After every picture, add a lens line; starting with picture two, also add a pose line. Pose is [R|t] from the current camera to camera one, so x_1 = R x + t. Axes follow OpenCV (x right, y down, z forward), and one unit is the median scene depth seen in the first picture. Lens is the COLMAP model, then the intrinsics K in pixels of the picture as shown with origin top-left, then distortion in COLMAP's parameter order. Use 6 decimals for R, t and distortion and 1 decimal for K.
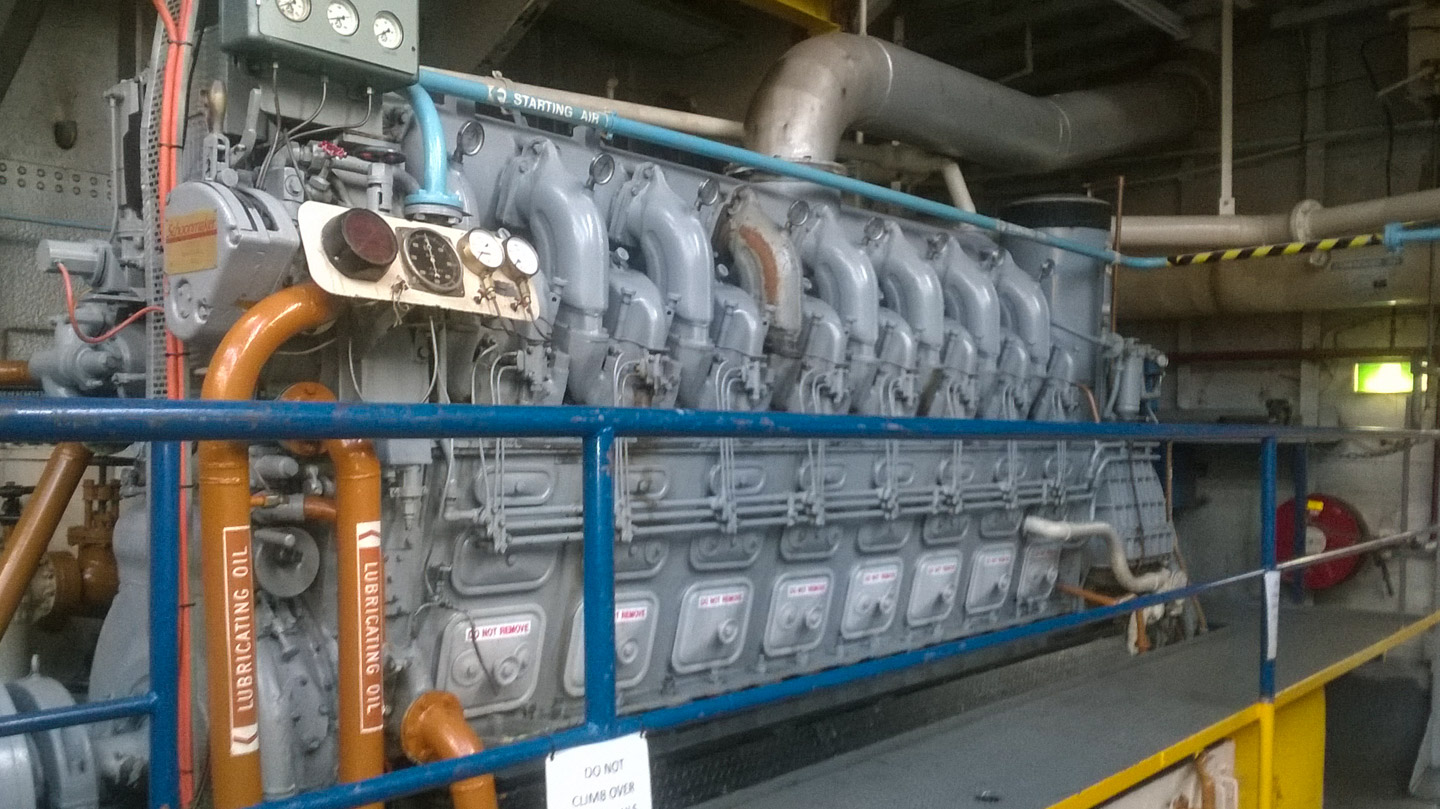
lens RADIAL K [[1355.6, 0, 723.5], [0, 1355.6, 481.1], [0, 0, 1]] dist [-0.025406, 0.000000]
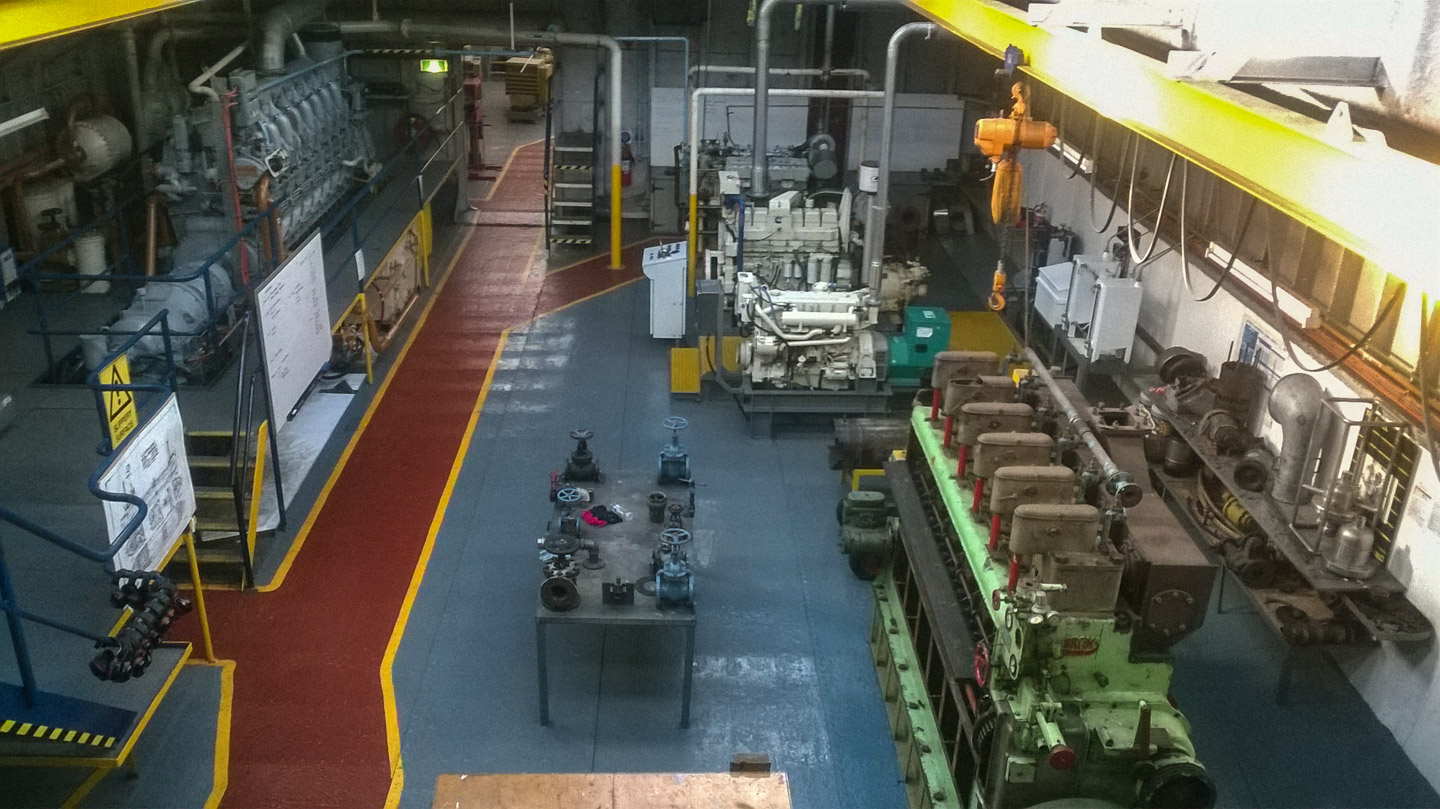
lens RADIAL K [[1187.1, 0, 721.5], [0, 1187.1, 404.0], [0, 0, 1]] dist [-0.017056, -0.010135]
pose [[0.753534, -0.242763, 0.610944, -0.831050], [-0.008304, 0.925732, 0.378089, -0.444695], [-0.657356, -0.289976, 0.695555, -1.478113]]
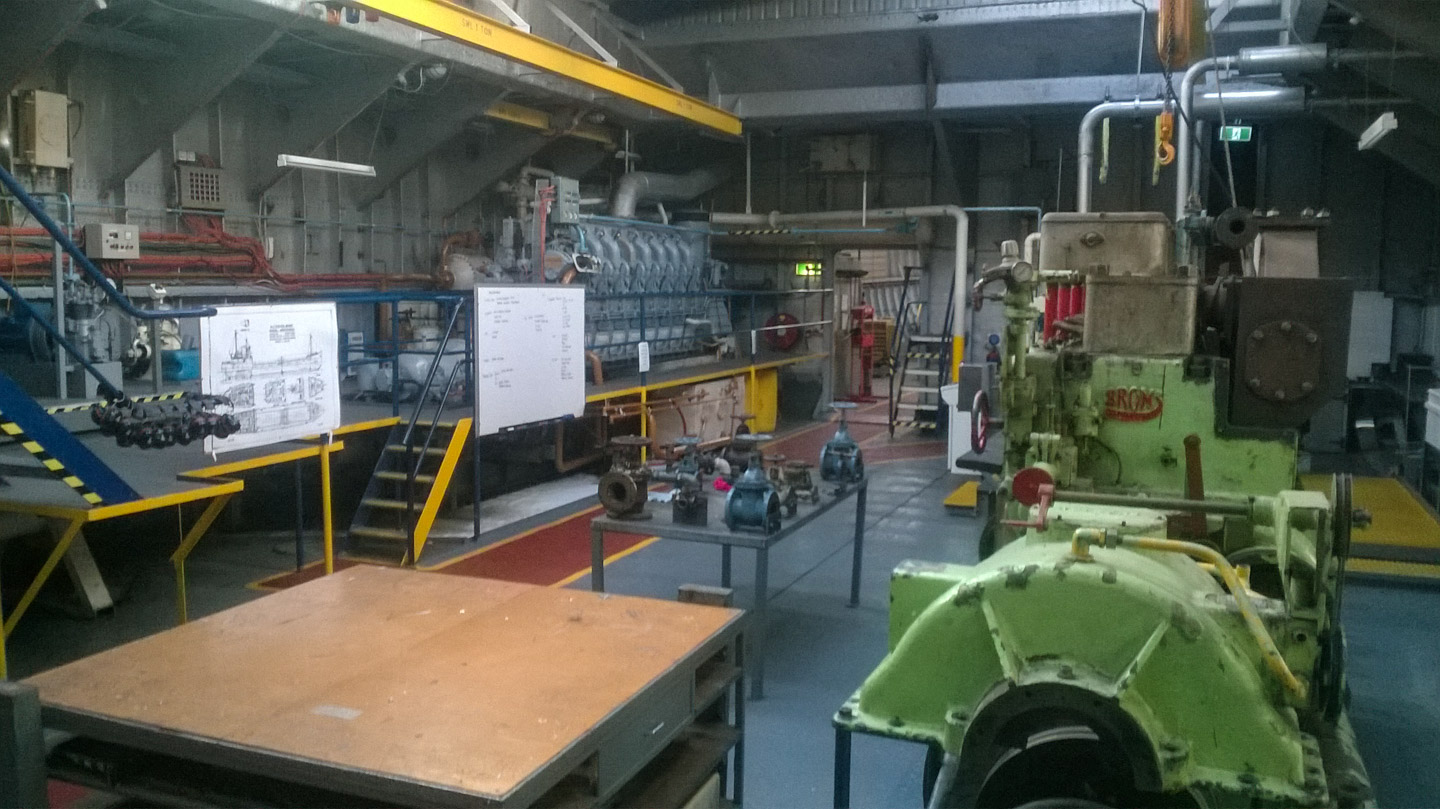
lens RADIAL K [[1187.1, 0, 724.1], [0, 1187.1, 406.7], [0, 0, 1]] dist [-0.017056, -0.010135]
pose [[0.954074, -0.027789, 0.298278, -0.496937], [0.005389, 0.997119, 0.075661, 0.020608], [-0.299521, -0.070579, 0.951476, -1.596856]]
